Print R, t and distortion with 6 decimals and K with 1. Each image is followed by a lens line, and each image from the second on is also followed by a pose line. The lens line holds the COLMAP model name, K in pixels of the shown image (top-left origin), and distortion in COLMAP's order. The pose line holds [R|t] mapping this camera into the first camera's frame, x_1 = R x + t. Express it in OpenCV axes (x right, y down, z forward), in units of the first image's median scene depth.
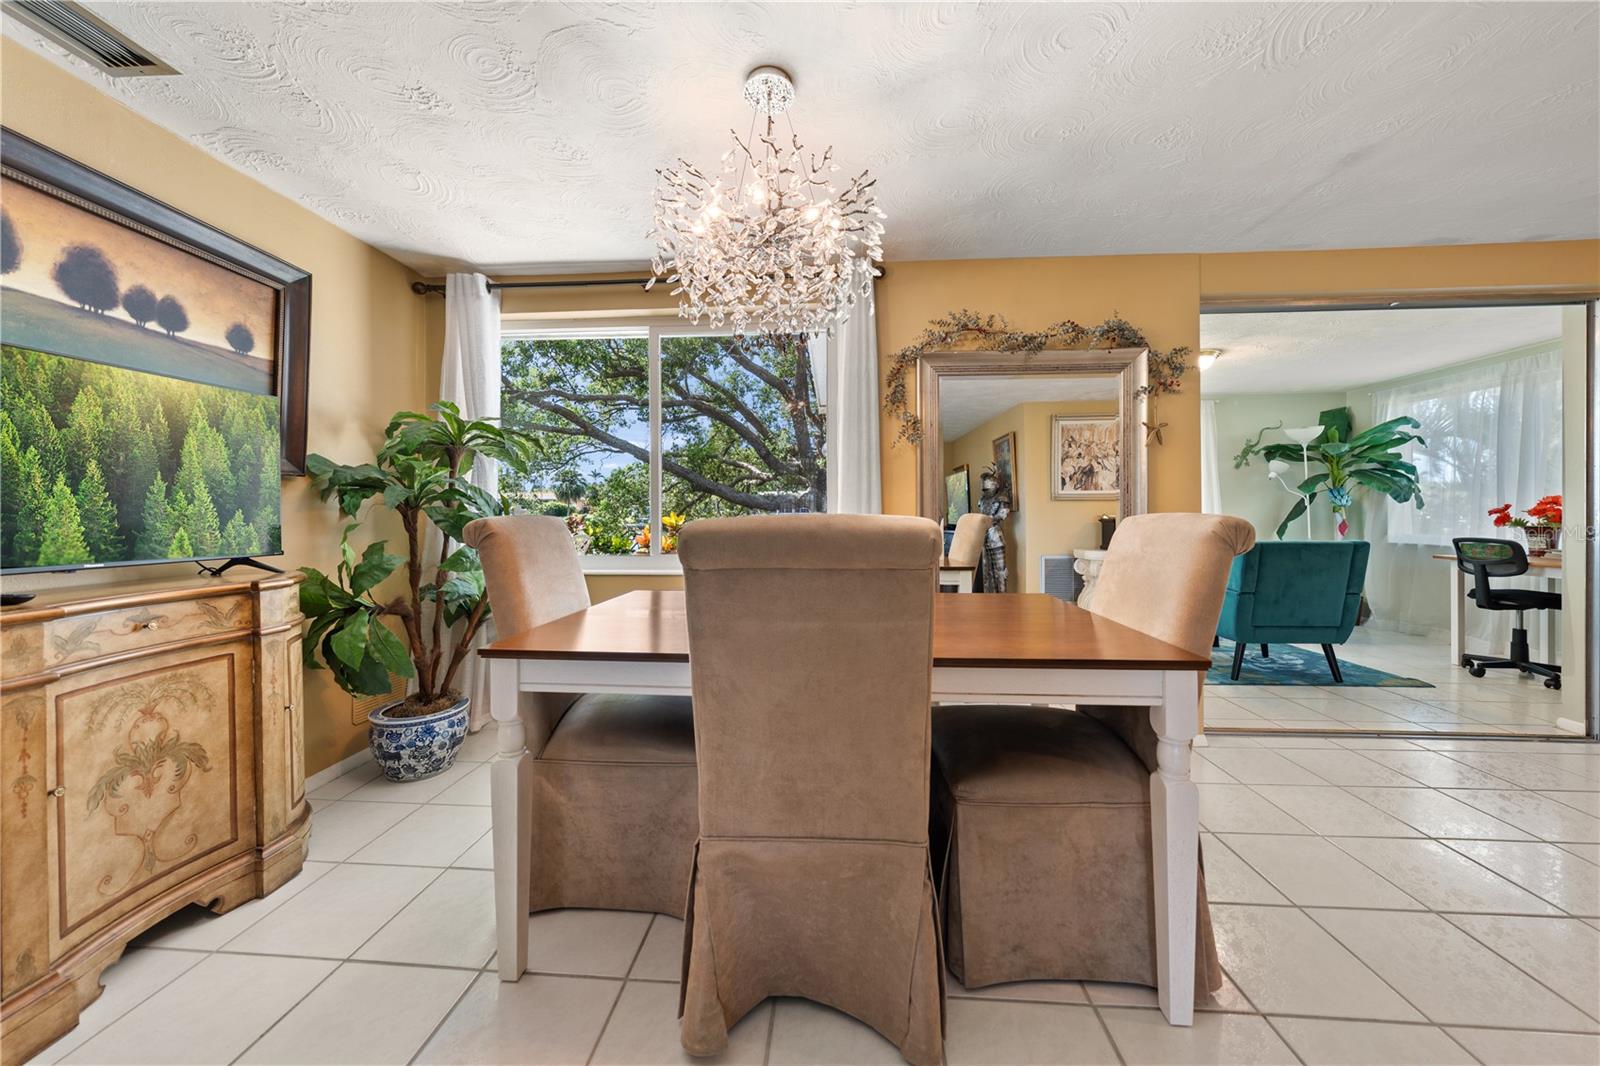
lens RADIAL K [[551.5, 0, 810.6], [0, 551.5, 514.9], [0, 0, 1]] dist [-0.001246, 0.000405]
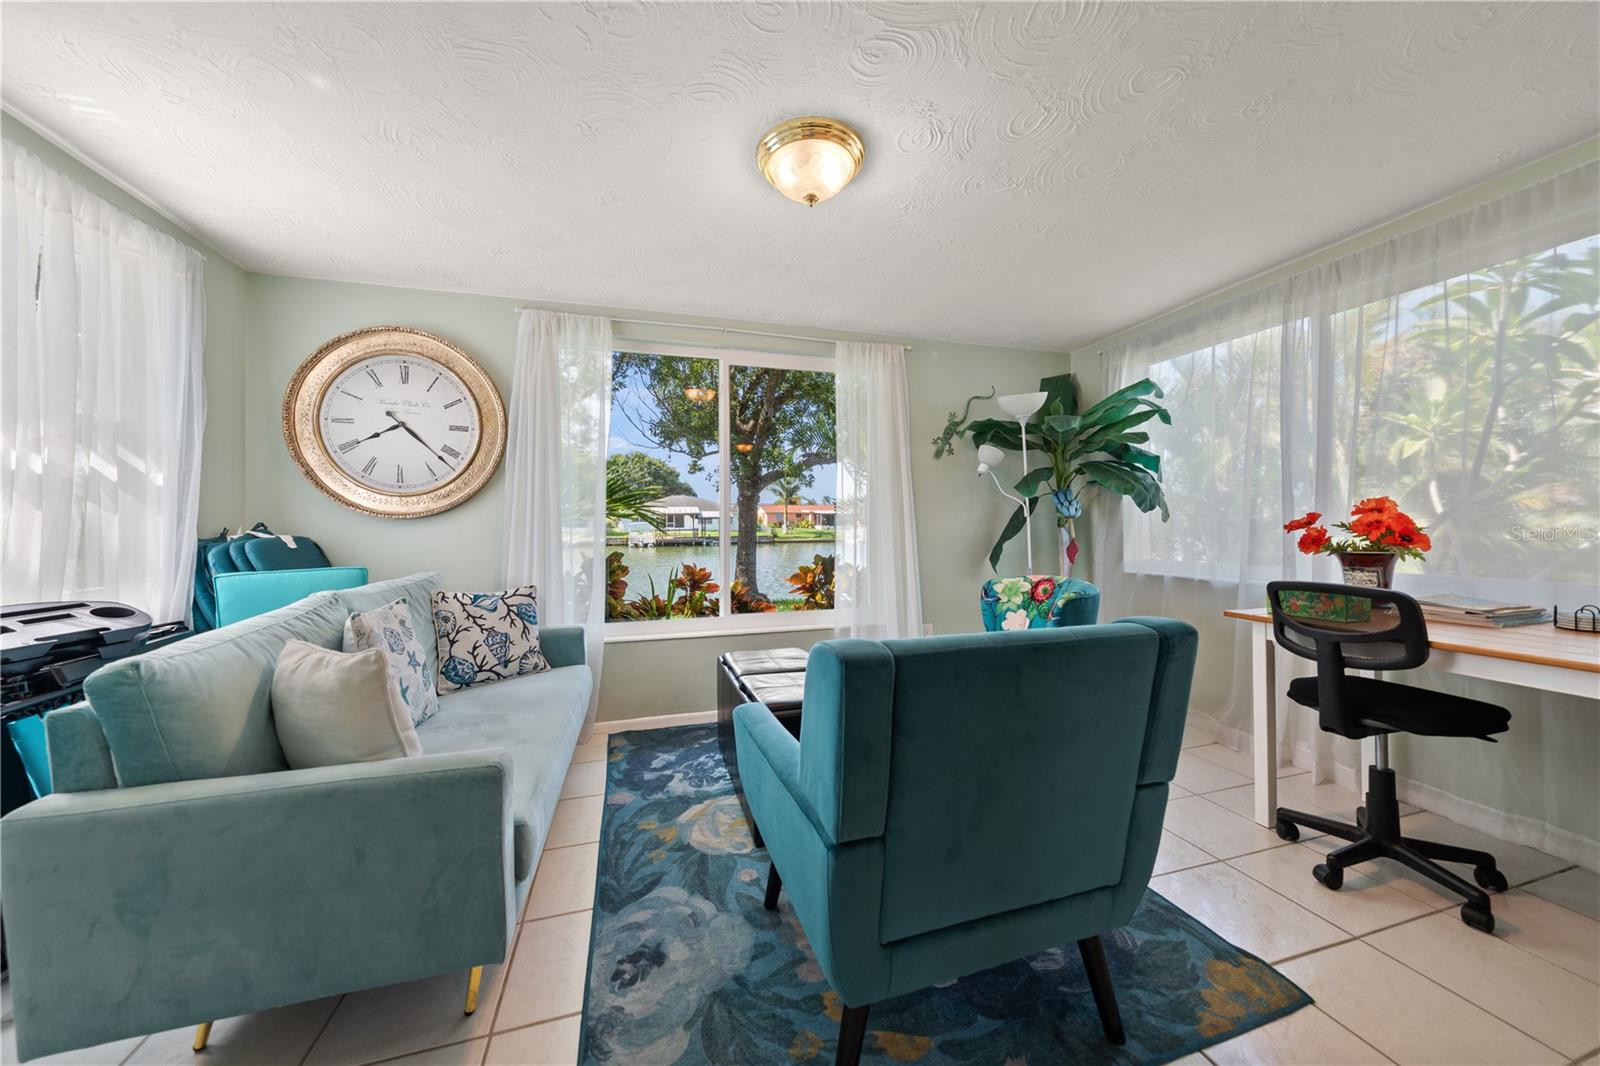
lens RADIAL K [[551.5, 0, 808.9], [0, 551.5, 522.9], [0, 0, 1]] dist [-0.001246, 0.000405]
pose [[0.935213, -0.002552, 0.354077, 0.548226], [0.006585, 0.999926, -0.010188, -0.006398], [-0.354025, 0.011860, 0.935161, 0.615097]]
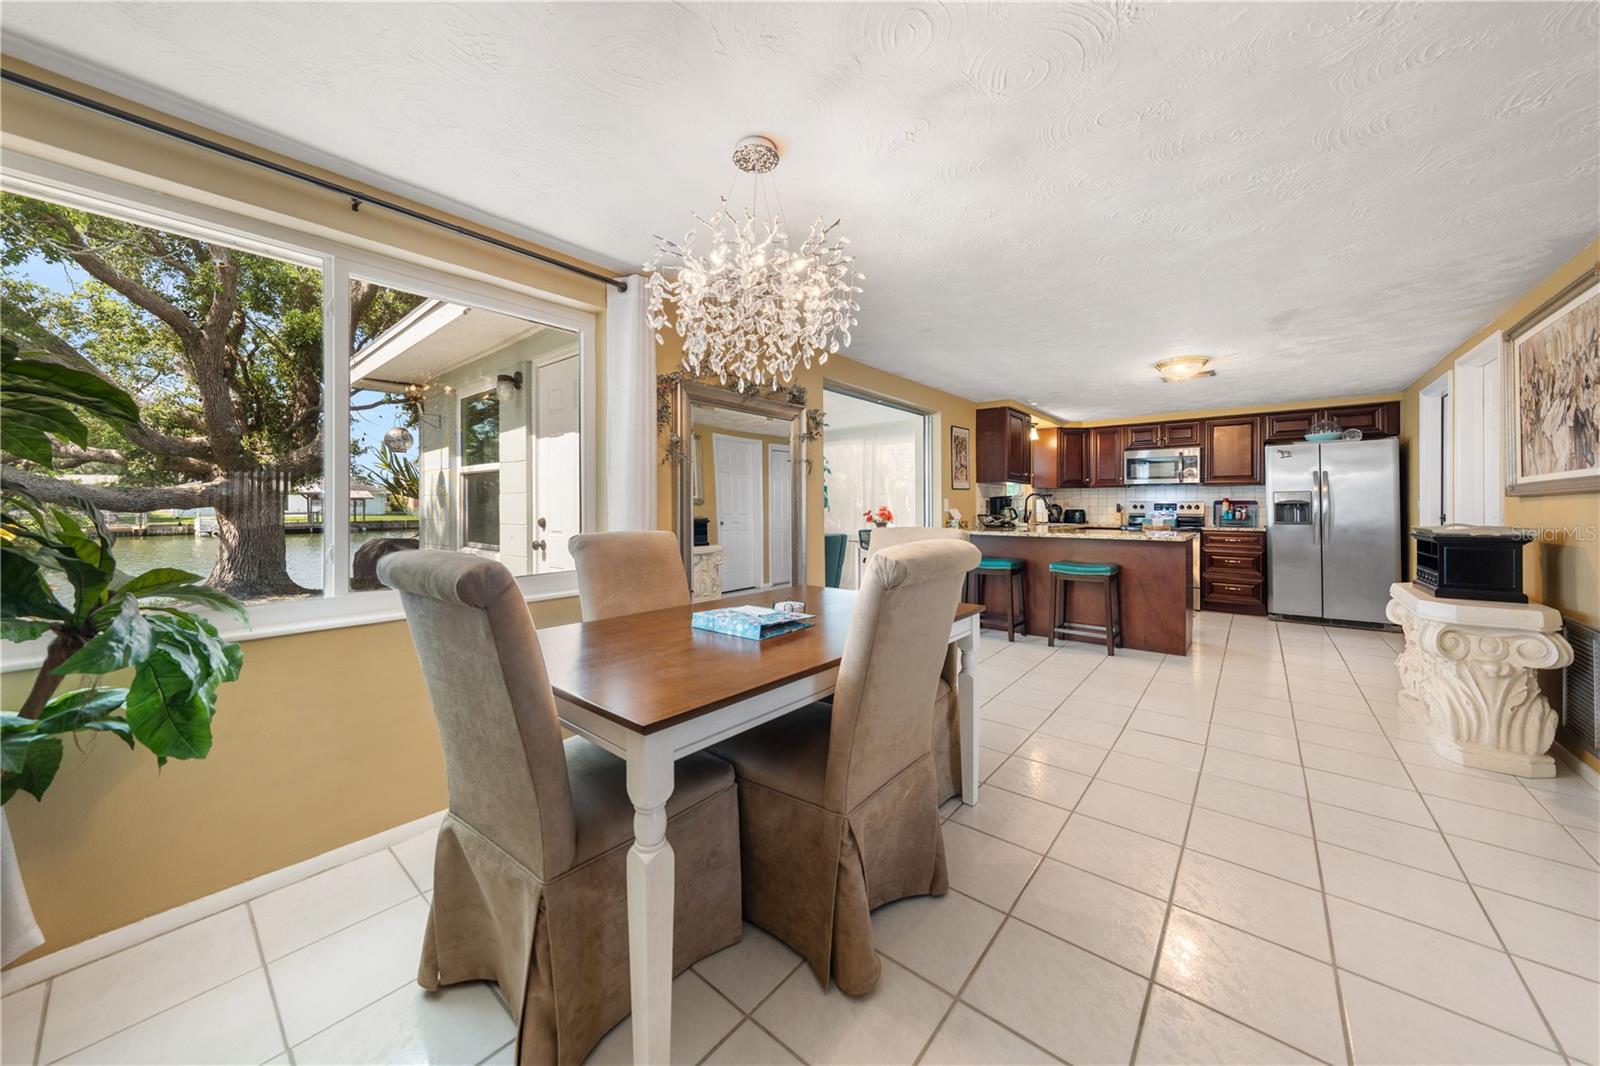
lens RADIAL K [[551.5, 0, 796.6], [0, 551.5, 507.8], [0, 0, 1]] dist [-0.001246, 0.000405]
pose [[0.591710, 0.001257, 0.806150, -0.334622], [0.003467, 0.999986, -0.004103, -0.020670], [-0.806143, 0.005223, 0.591697, 0.104214]]
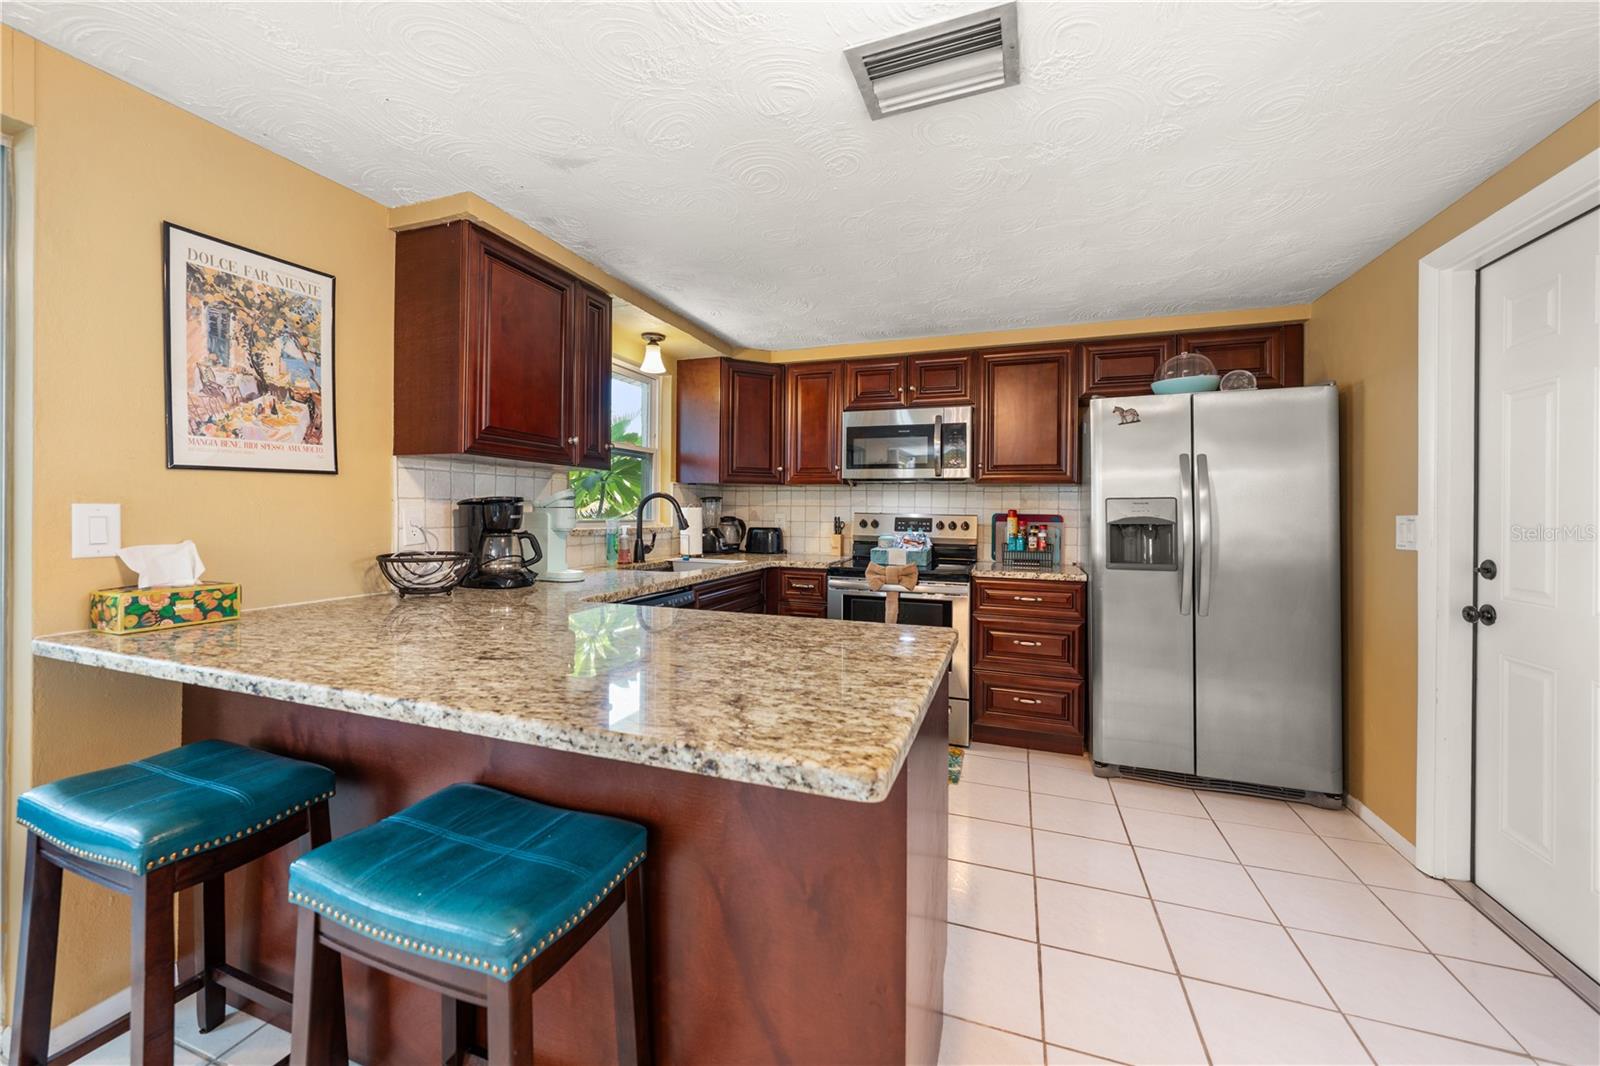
lens RADIAL K [[612.0, 0, 785.1], [0, 612.0, 511.3], [0, 0, 1]] dist [0.000478, -0.000581]
pose [[0.292426, 0.005240, 0.956274, 0.695885], [-0.003898, 0.999983, -0.004288, -0.042253], [-0.956280, -0.002473, 0.292441, 0.104258]]
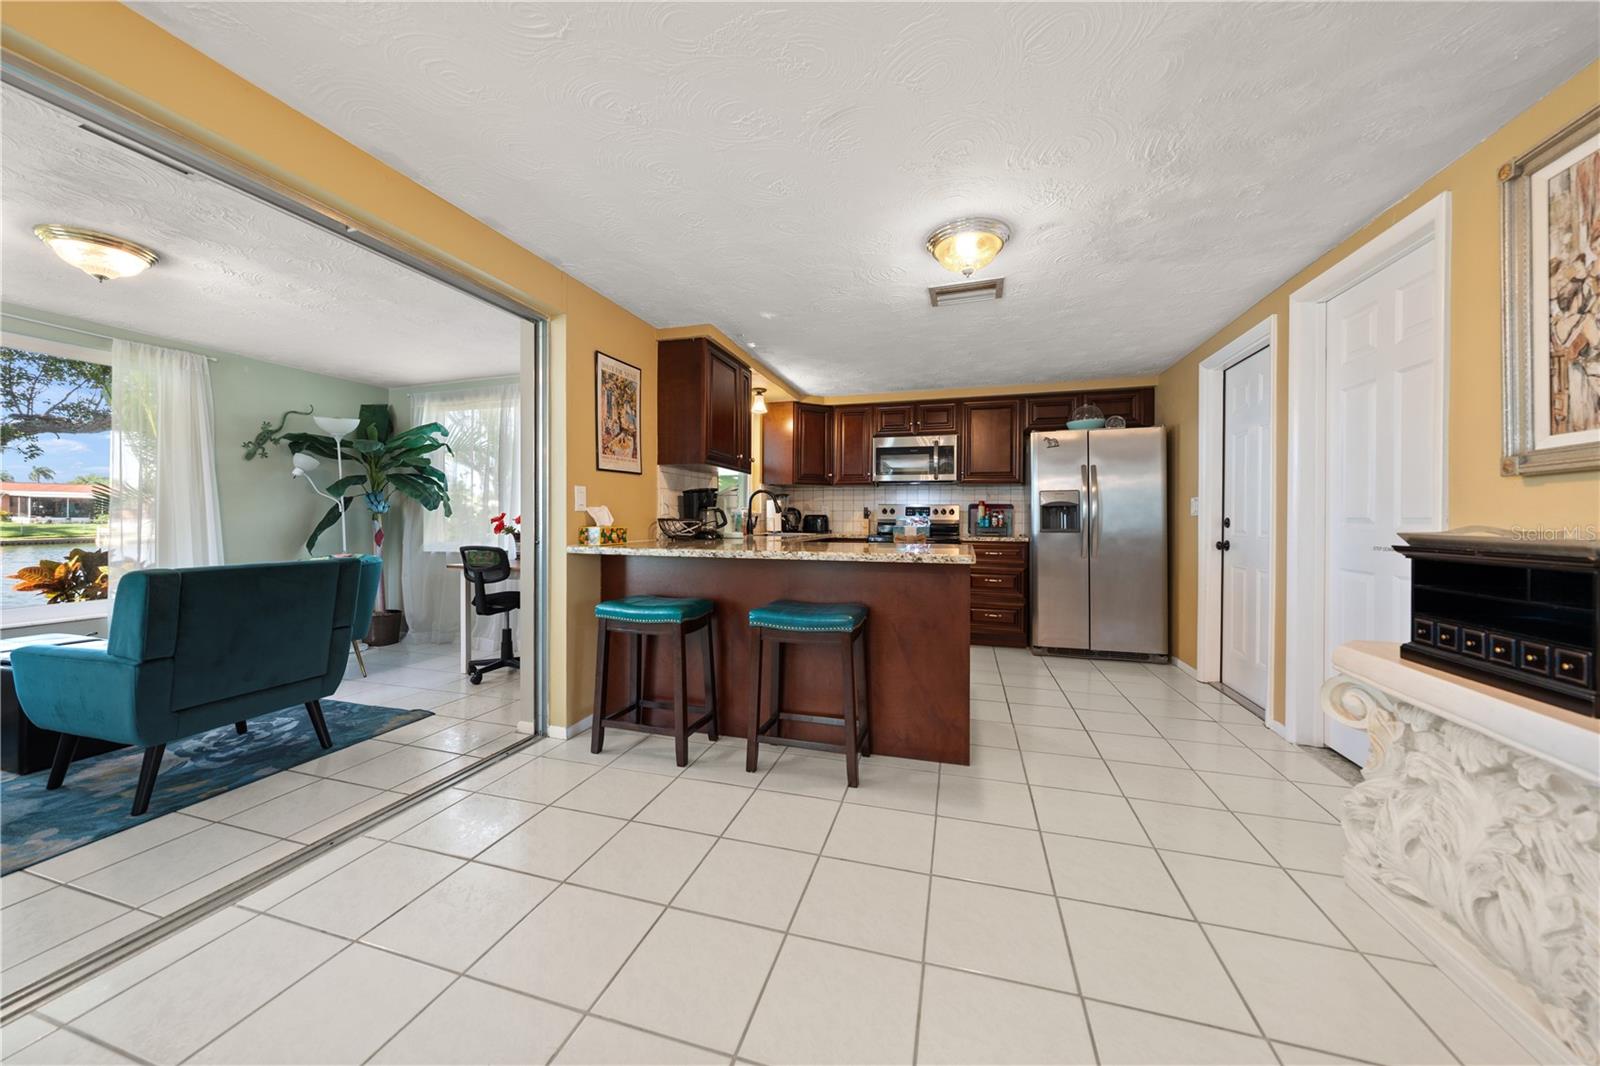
lens RADIAL K [[551.5, 0, 788.1], [0, 551.5, 522.8], [0, 0, 1]] dist [-0.001246, 0.000405]
pose [[0.240832, -0.002182, 0.970564, 0.315946], [0.000099, 0.999998, 0.002224, -0.002613], [-0.970567, -0.000440, 0.240832, 0.174618]]
